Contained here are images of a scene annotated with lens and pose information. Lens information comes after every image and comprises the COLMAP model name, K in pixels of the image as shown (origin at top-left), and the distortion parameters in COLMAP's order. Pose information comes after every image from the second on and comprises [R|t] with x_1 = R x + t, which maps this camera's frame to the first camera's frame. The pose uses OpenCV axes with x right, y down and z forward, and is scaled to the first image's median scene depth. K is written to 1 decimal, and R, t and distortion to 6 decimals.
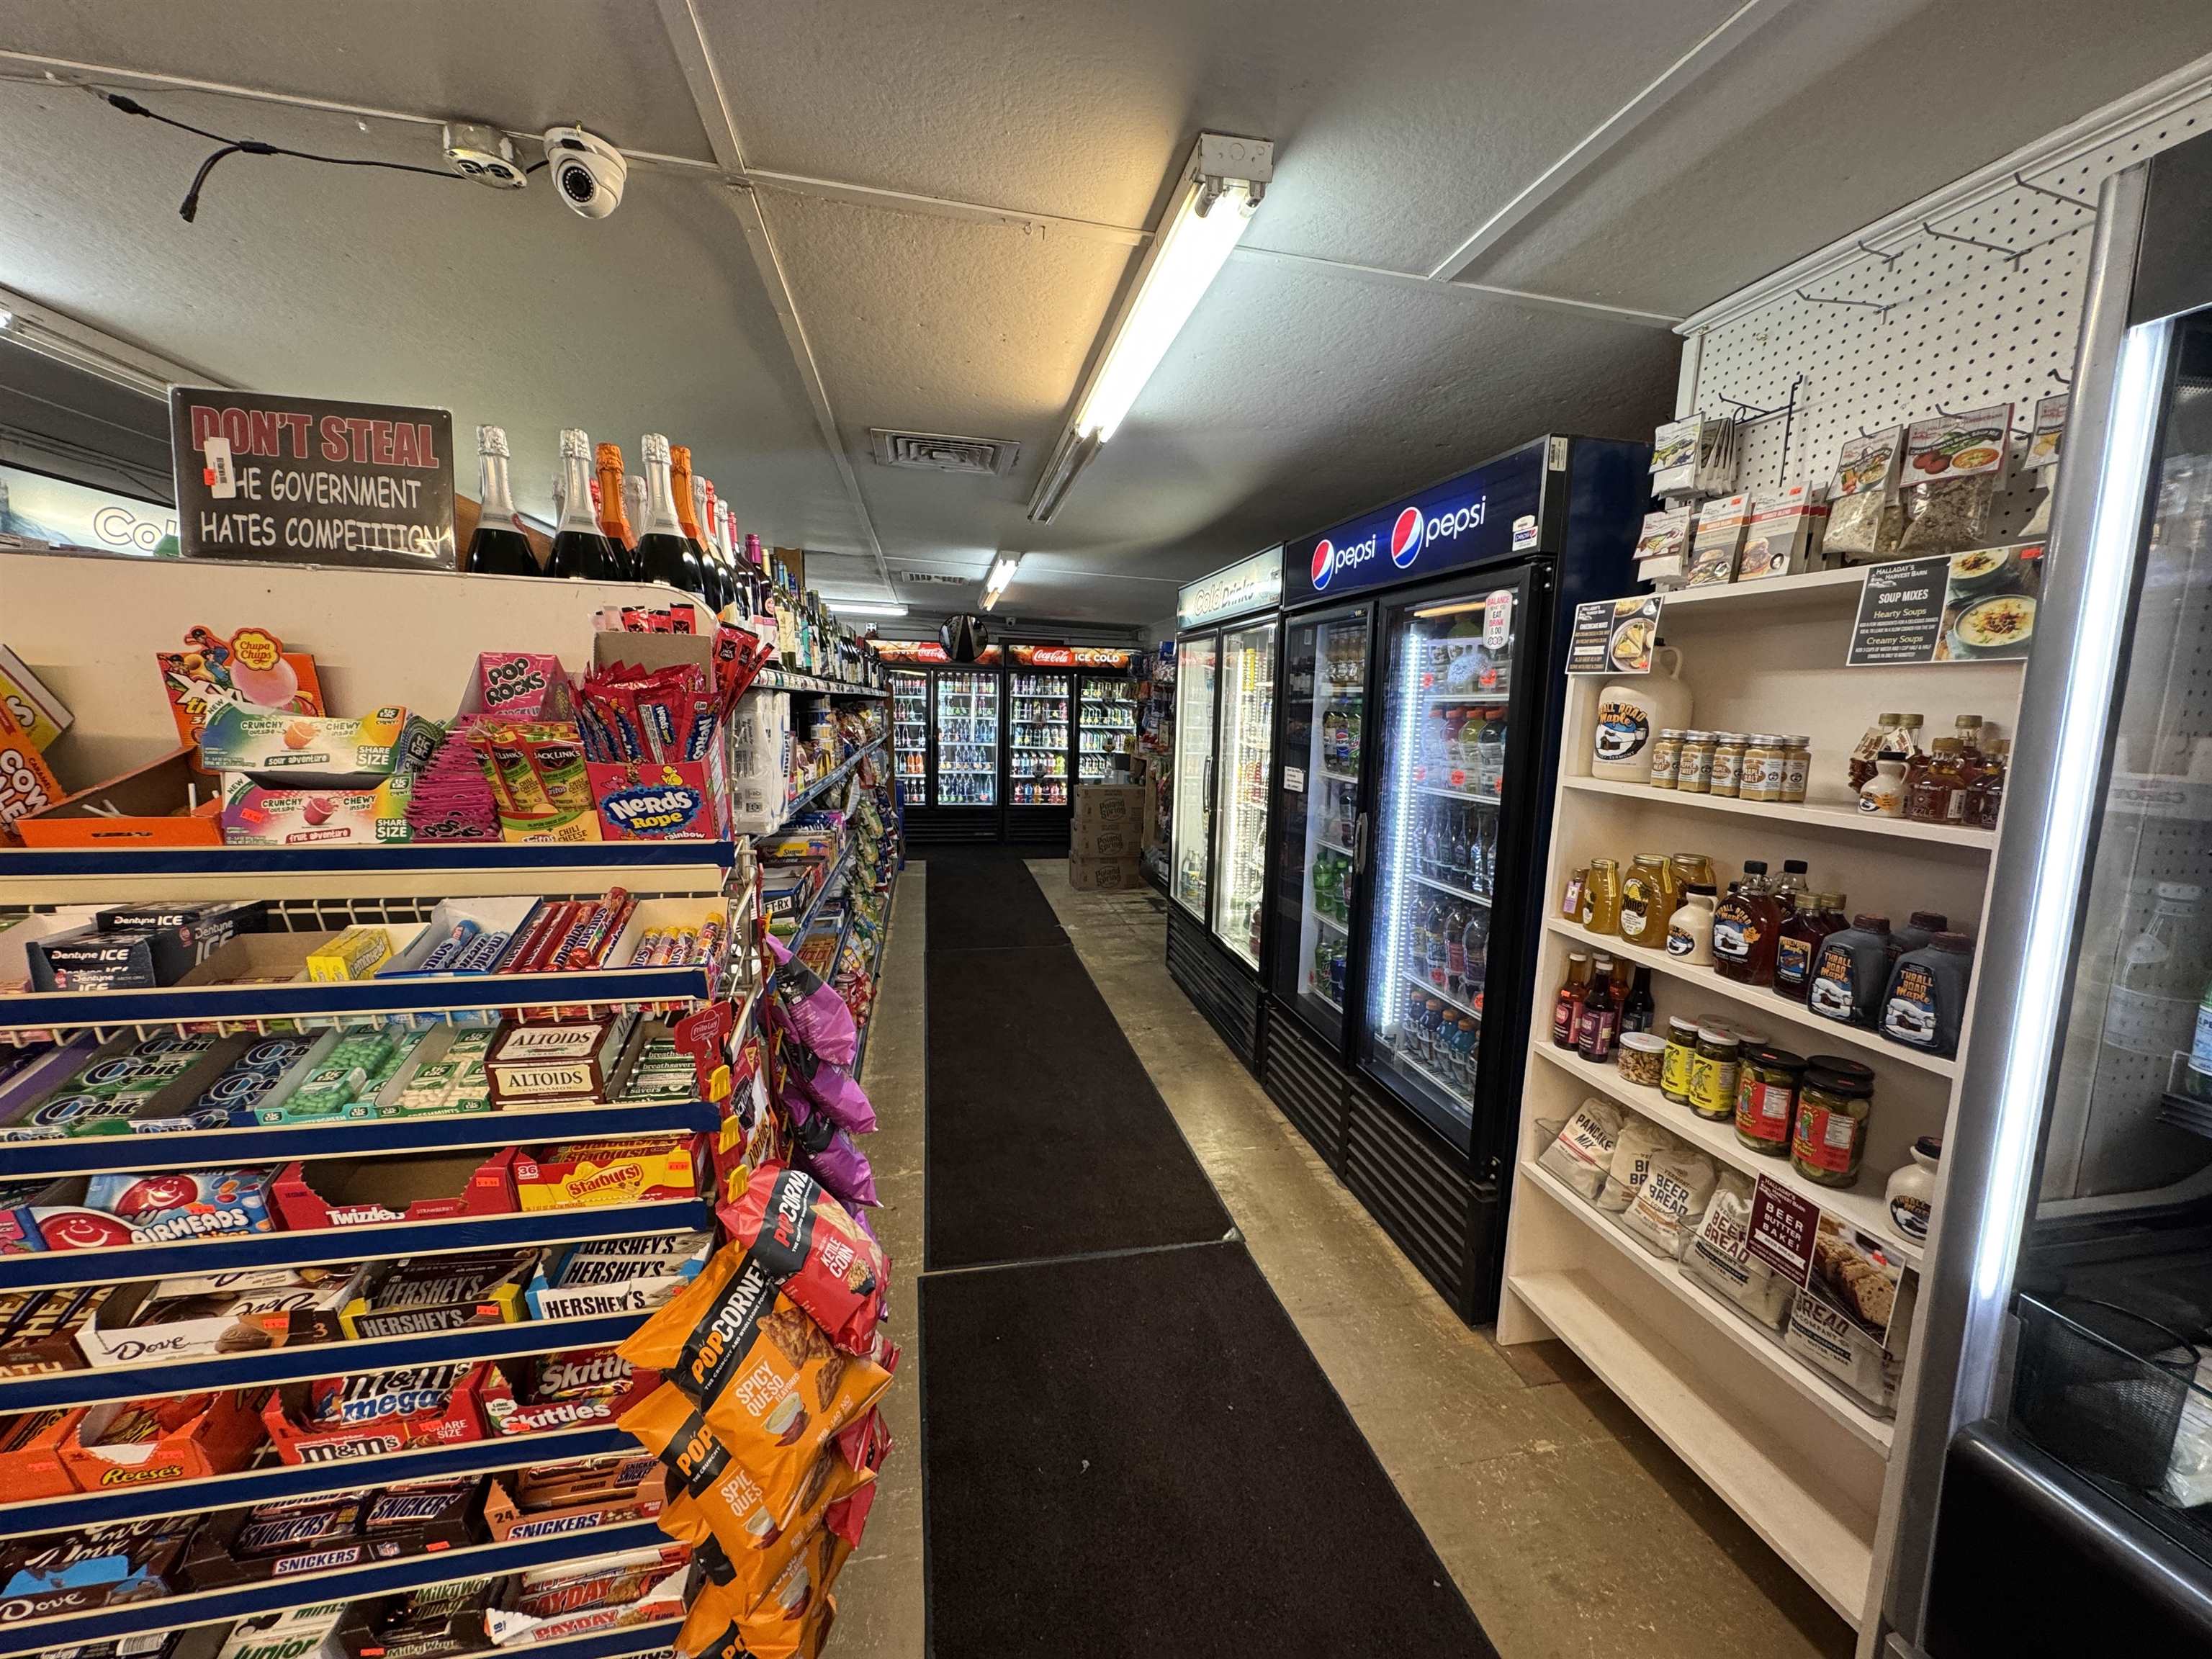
lens RADIAL K [[879.1, 0, 1106.0], [0, 879.1, 829.5], [0, 0, 1]] dist [-0.002254, 0.000111]
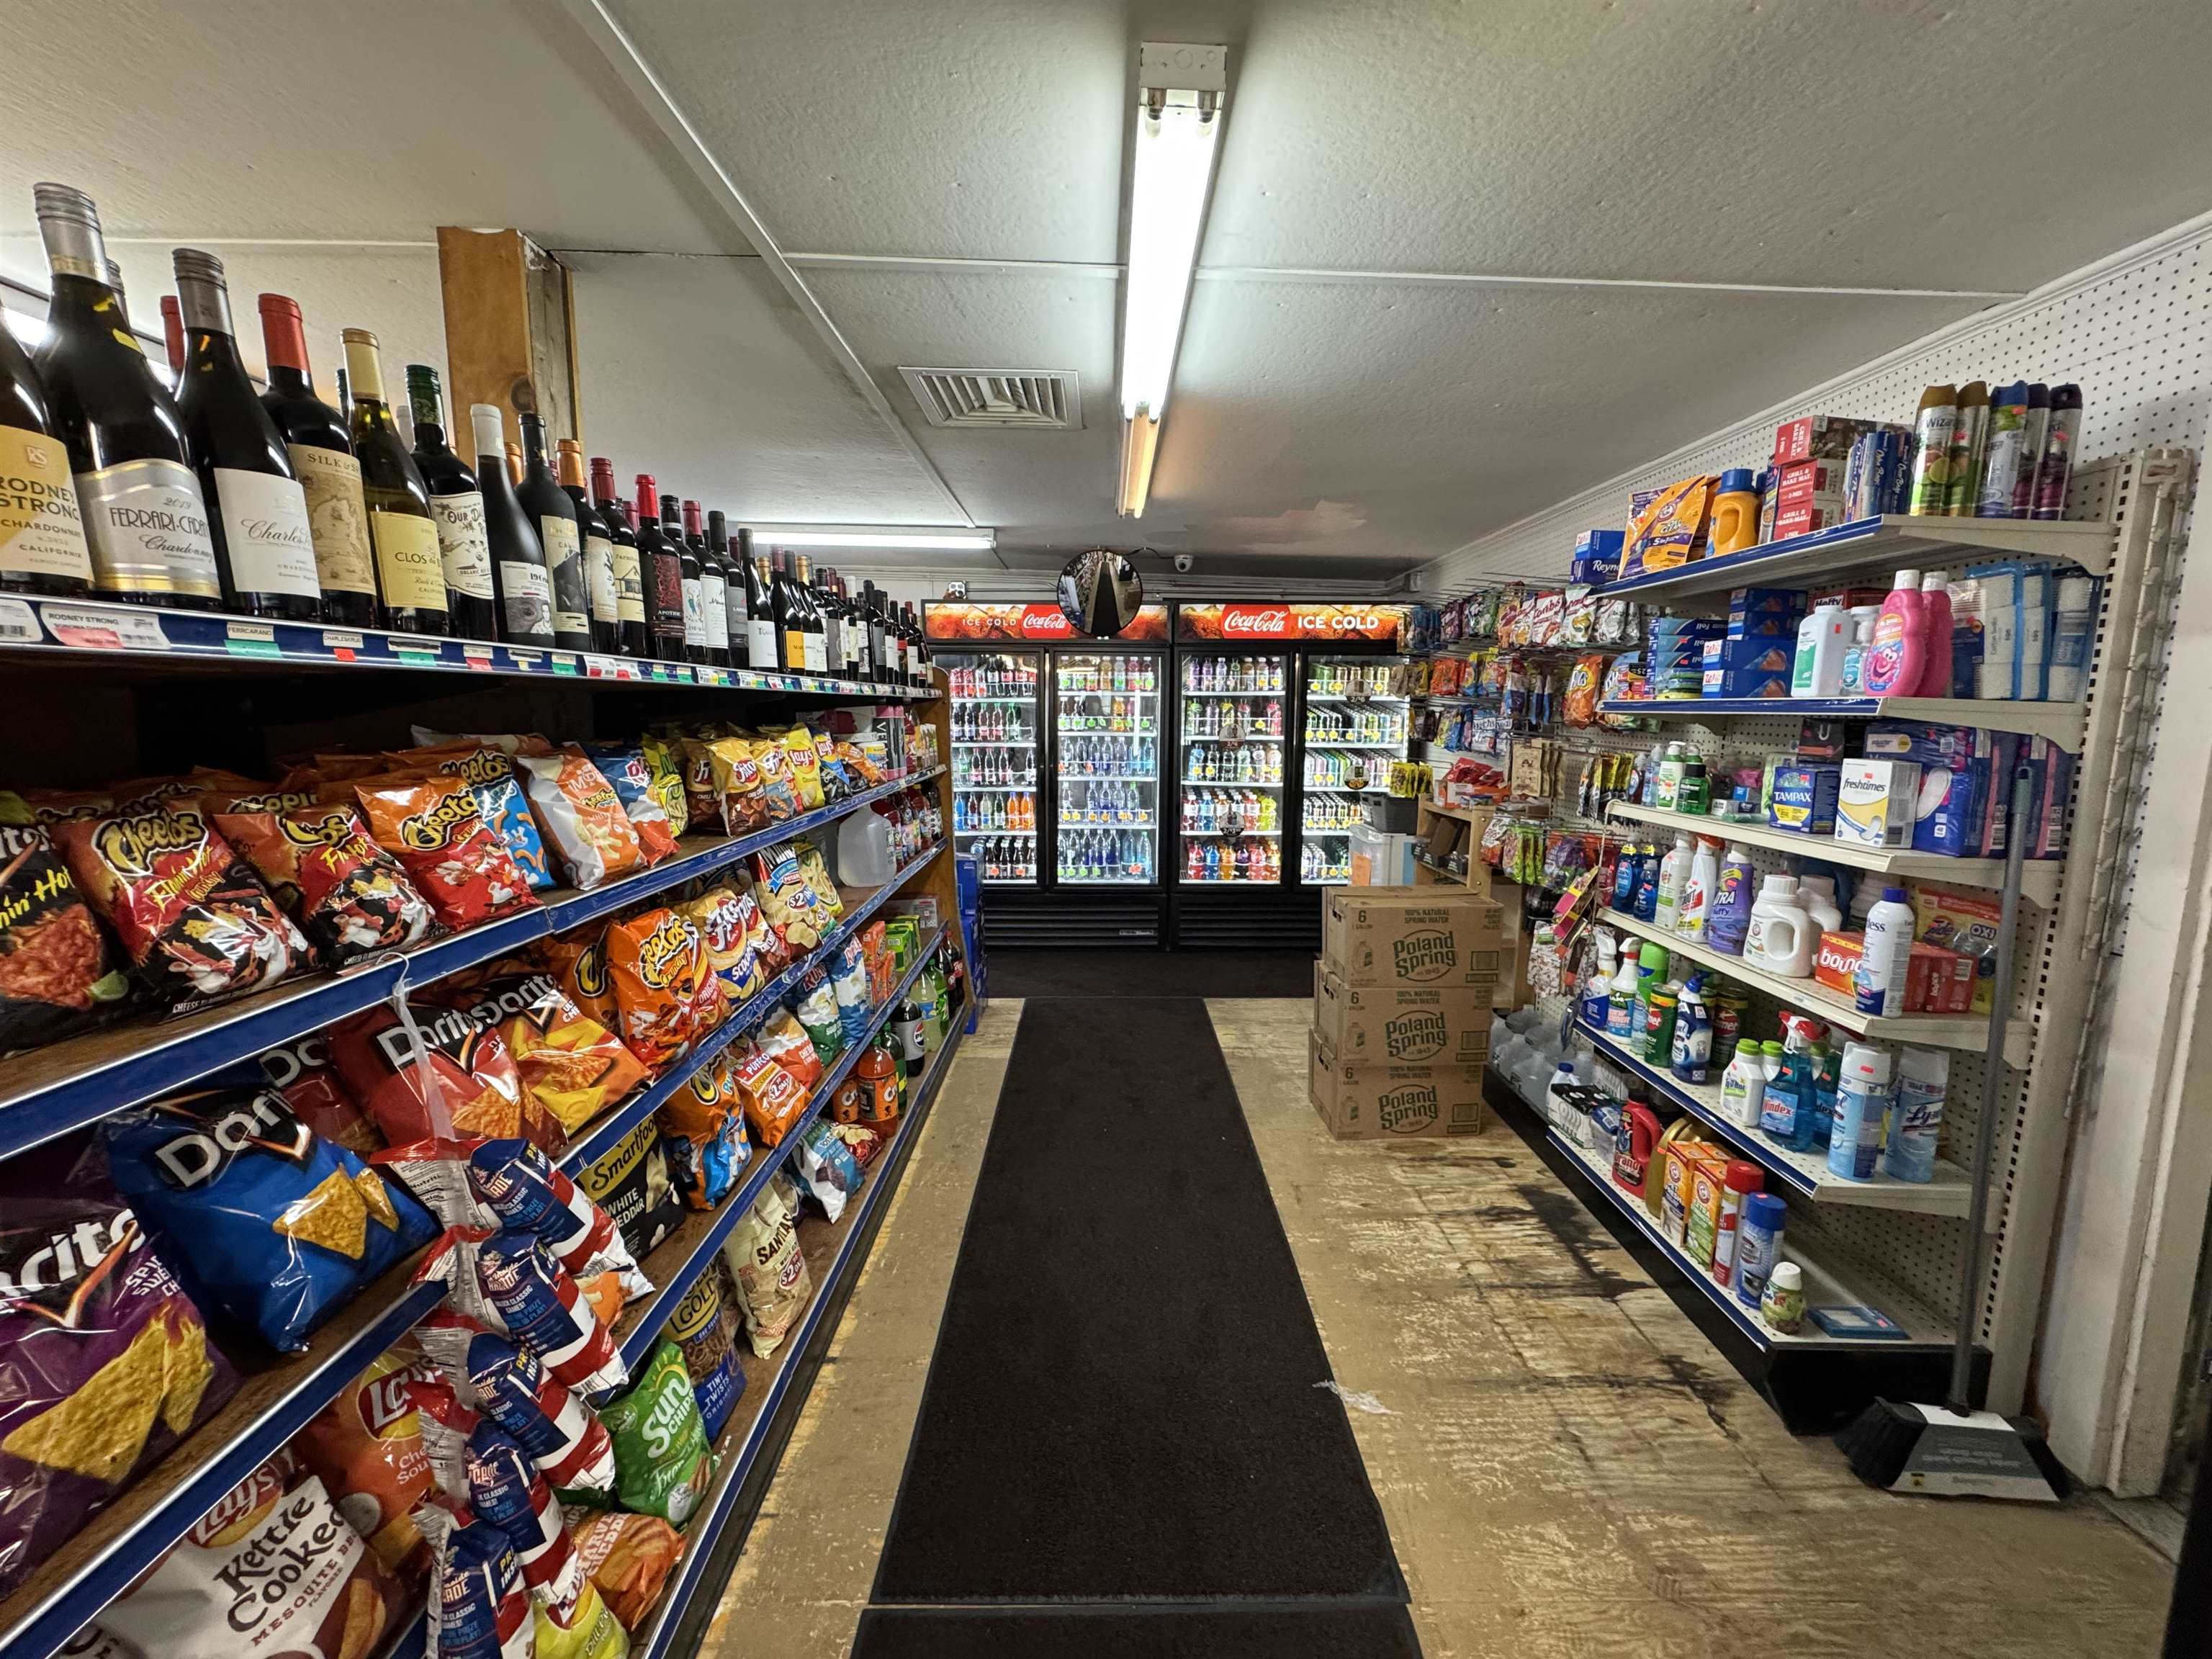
lens RADIAL K [[879.1, 0, 1106.0], [0, 879.1, 829.5], [0, 0, 1]] dist [-0.002254, 0.000111]
pose [[0.981100, 0.005031, -0.193435, -0.045840], [-0.005971, 0.999973, -0.004278, -0.061005], [0.193409, 0.005352, 0.981104, 0.428327]]
